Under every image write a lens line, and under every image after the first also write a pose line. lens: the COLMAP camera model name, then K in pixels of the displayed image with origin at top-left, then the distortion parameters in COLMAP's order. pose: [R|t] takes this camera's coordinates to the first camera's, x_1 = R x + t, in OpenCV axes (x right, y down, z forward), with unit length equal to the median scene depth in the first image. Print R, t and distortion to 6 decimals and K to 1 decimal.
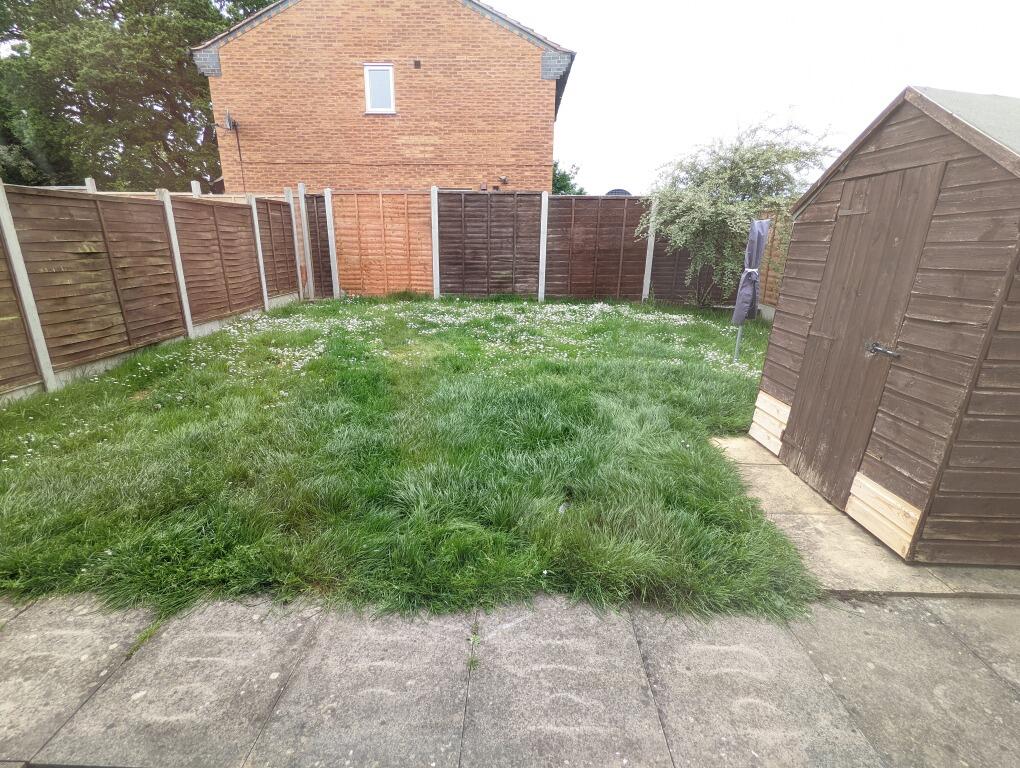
lens RADIAL K [[478.5, 0, 506.1], [0, 478.5, 387.0], [0, 0, 1]] dist [0.000075, -0.000236]
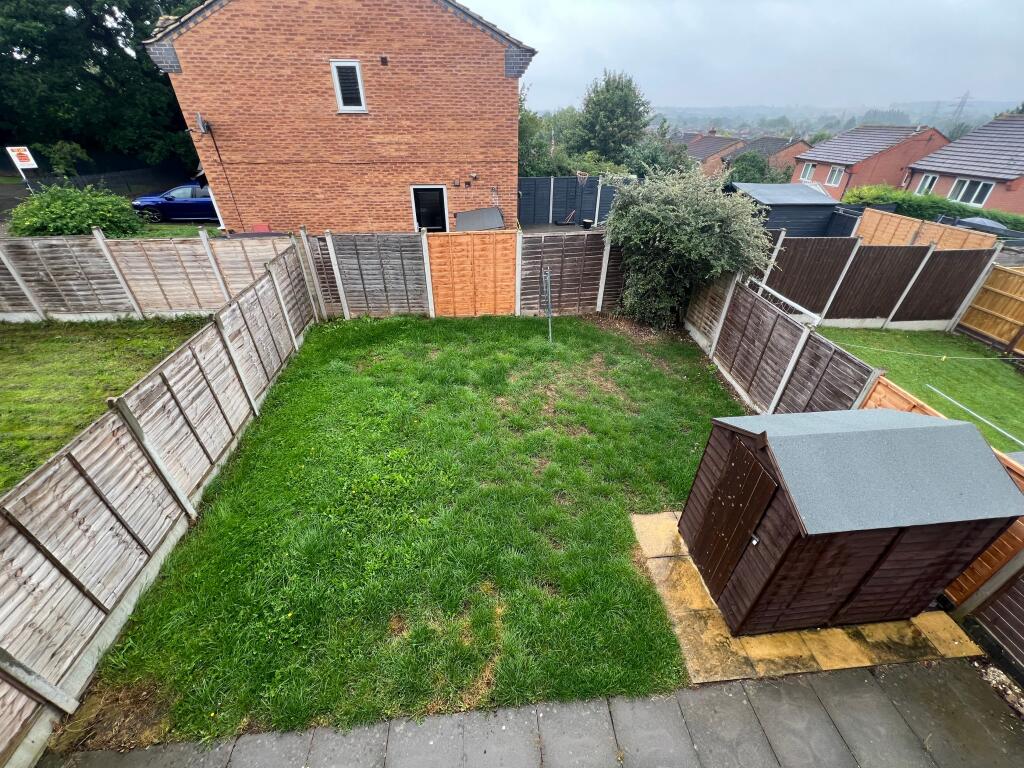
lens RADIAL K [[404.4, 0, 509.2], [0, 404.4, 381.2], [0, 0, 1]] dist [-0.001180, 0.000165]
pose [[0.993865, -0.068294, 0.086993, -0.041068], [0.040722, 0.957280, 0.286279, -0.253210], [-0.102827, -0.280981, 0.954189, -0.043298]]
